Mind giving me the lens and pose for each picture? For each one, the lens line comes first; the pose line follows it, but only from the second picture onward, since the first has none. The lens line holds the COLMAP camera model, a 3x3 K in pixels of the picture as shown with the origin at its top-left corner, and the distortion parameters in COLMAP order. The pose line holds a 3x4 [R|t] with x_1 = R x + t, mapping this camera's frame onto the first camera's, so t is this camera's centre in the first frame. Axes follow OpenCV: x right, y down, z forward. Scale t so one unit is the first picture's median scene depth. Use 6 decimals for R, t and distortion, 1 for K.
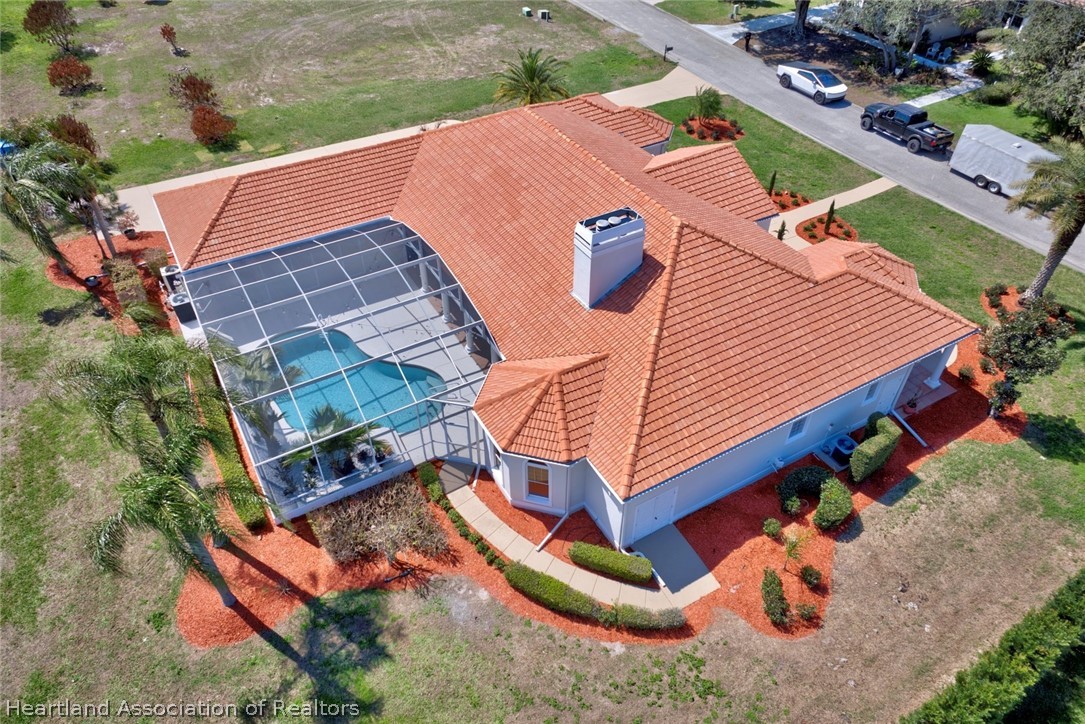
lens RADIAL K [[726.8, 0, 543.3], [0, 726.8, 363.5], [0, 0, 1]] dist [0.057258, -0.020642]
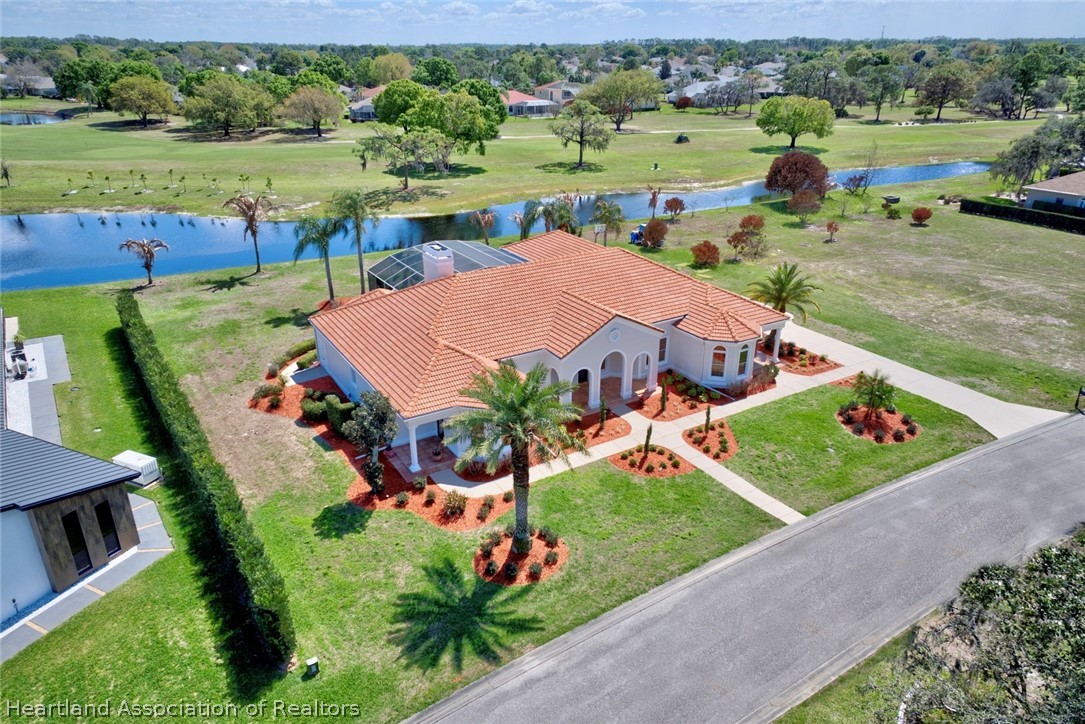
lens RADIAL K [[726.8, 0, 541.5], [0, 726.8, 362.6], [0, 0, 1]] dist [0.057258, -0.020642]
pose [[0.026354, 0.397904, -0.917048, 1.699603], [-0.667304, 0.690054, 0.280235, -0.616079], [0.744319, 0.604564, 0.283708, 0.775955]]
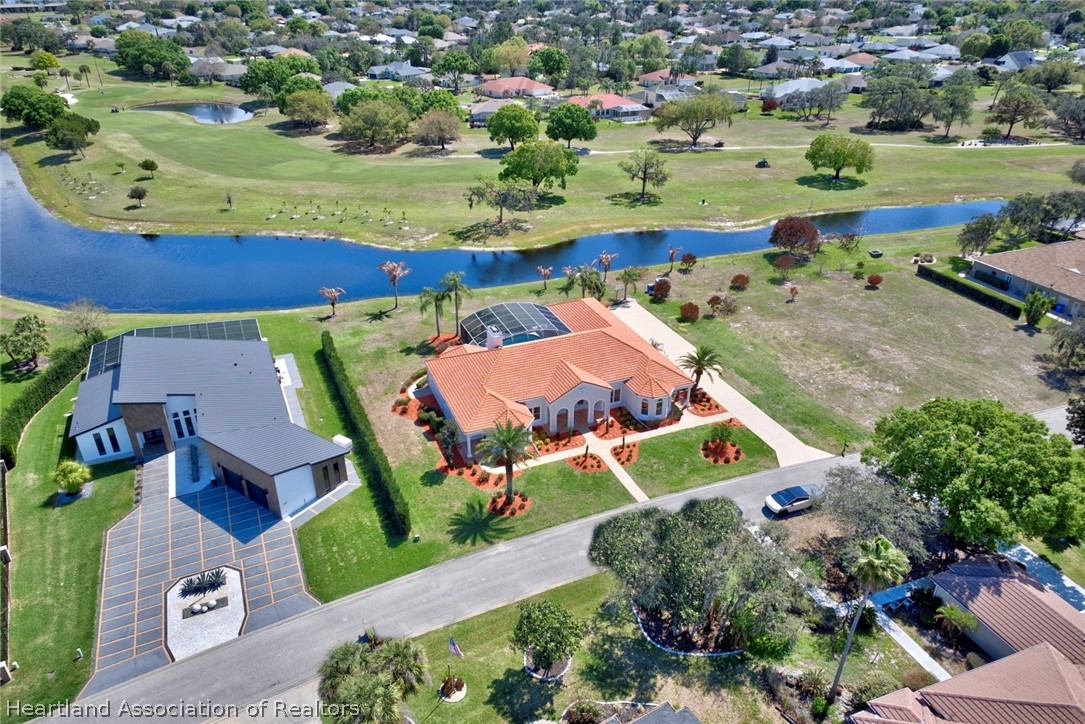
lens RADIAL K [[726.8, 0, 538.7], [0, 726.8, 360.0], [0, 0, 1]] dist [0.057258, -0.020642]
pose [[-0.141260, 0.463510, -0.874760, 2.688416], [-0.658232, 0.616030, 0.432710, -1.490993], [0.739443, 0.636919, 0.218077, 0.480308]]
